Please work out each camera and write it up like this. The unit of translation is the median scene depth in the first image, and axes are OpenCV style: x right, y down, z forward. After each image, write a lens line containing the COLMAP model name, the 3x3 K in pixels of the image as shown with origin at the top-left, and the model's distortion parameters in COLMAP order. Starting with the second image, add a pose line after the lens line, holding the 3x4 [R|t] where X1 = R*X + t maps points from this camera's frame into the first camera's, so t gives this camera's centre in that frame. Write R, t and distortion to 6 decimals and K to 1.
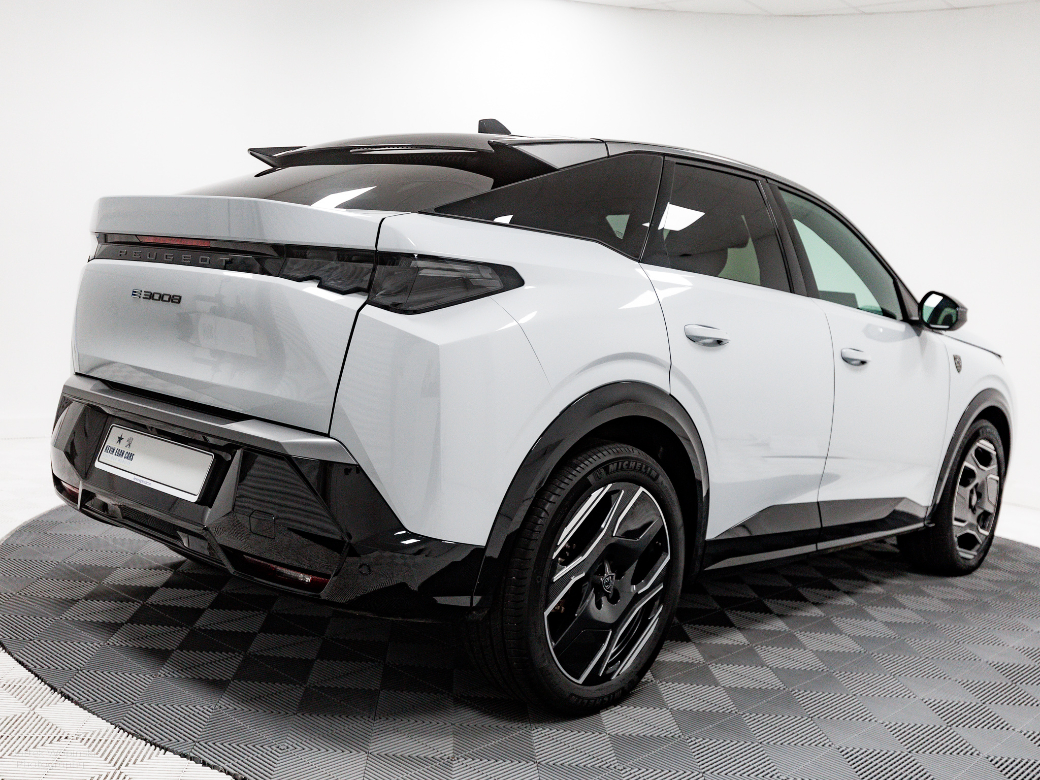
lens RADIAL K [[1109.5, 0, 527.8], [0, 1109.5, 393.5], [0, 0, 1]] dist [0.002271, 0.000000]
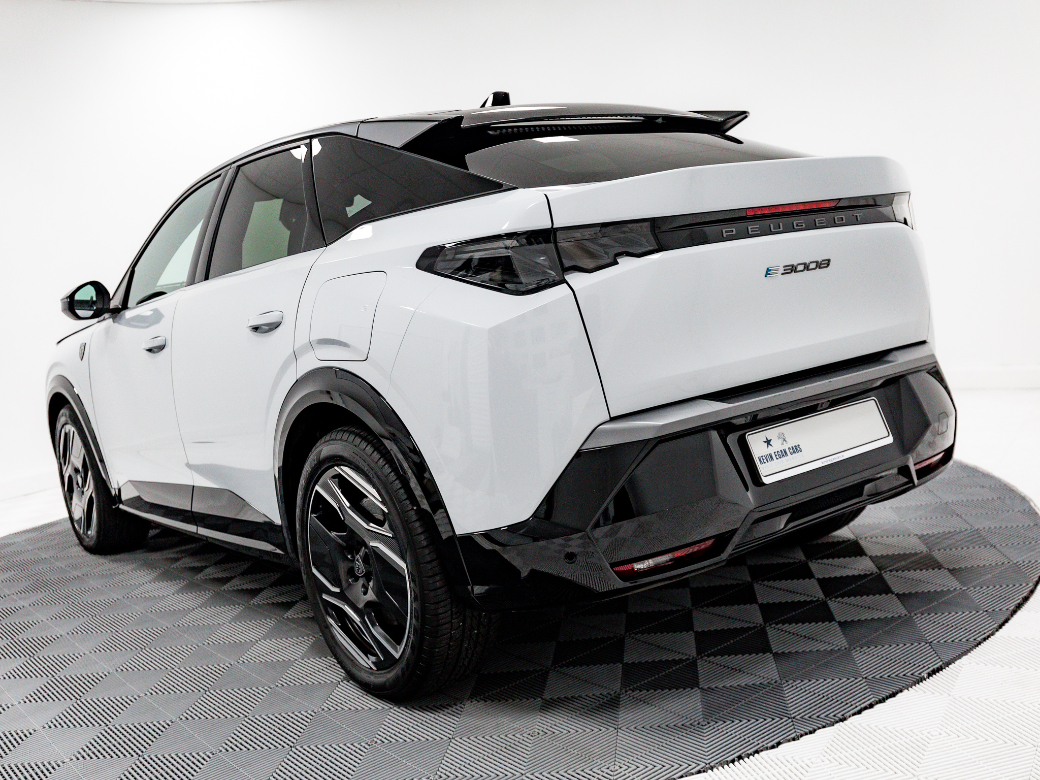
lens RADIAL K [[1072.7, 0, 518.0], [0, 1072.7, 387.6], [0, 0, 1]] dist [0.009067, 0.000000]
pose [[0.178974, -0.222108, 0.958455, -1.209821], [0.229619, 0.956711, 0.178827, -0.197512], [-0.956683, 0.188074, 0.222227, 0.997762]]
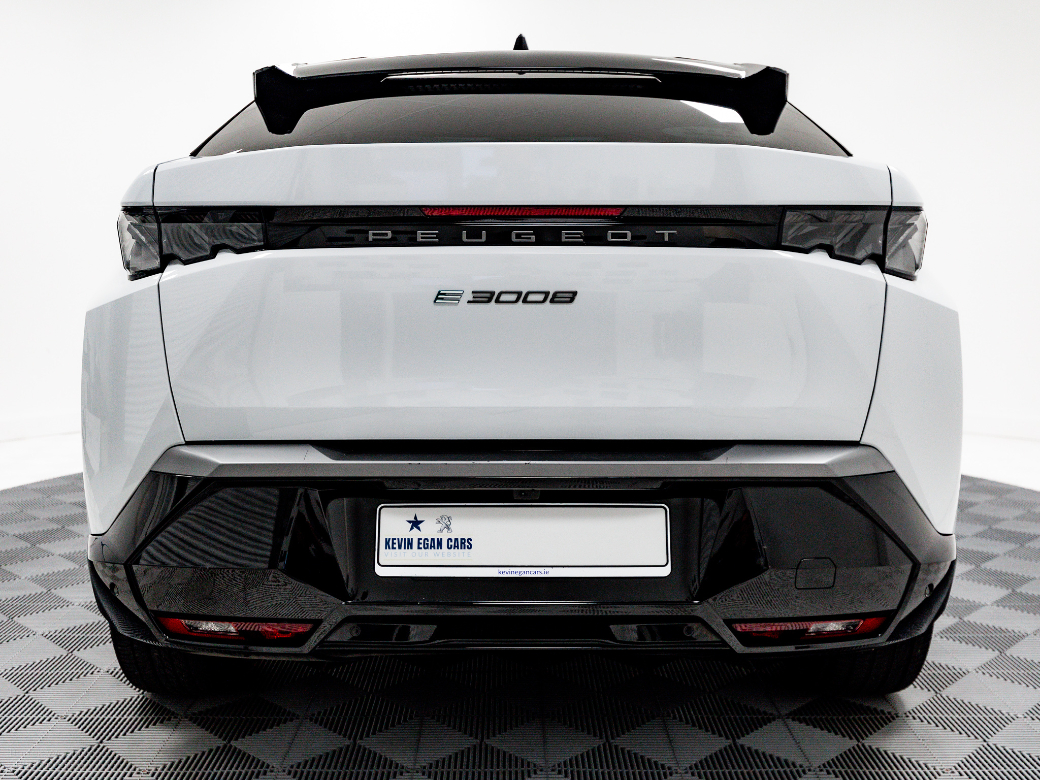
lens RADIAL K [[1173.5, 0, 522.0], [0, 1173.5, 385.7], [0, 0, 1]] dist [-0.042303, 0.000000]
pose [[0.734111, -0.162956, 0.659187, -0.763654], [0.126676, 0.986601, 0.102822, -0.101204], [-0.667109, 0.008020, 0.744917, 0.450306]]
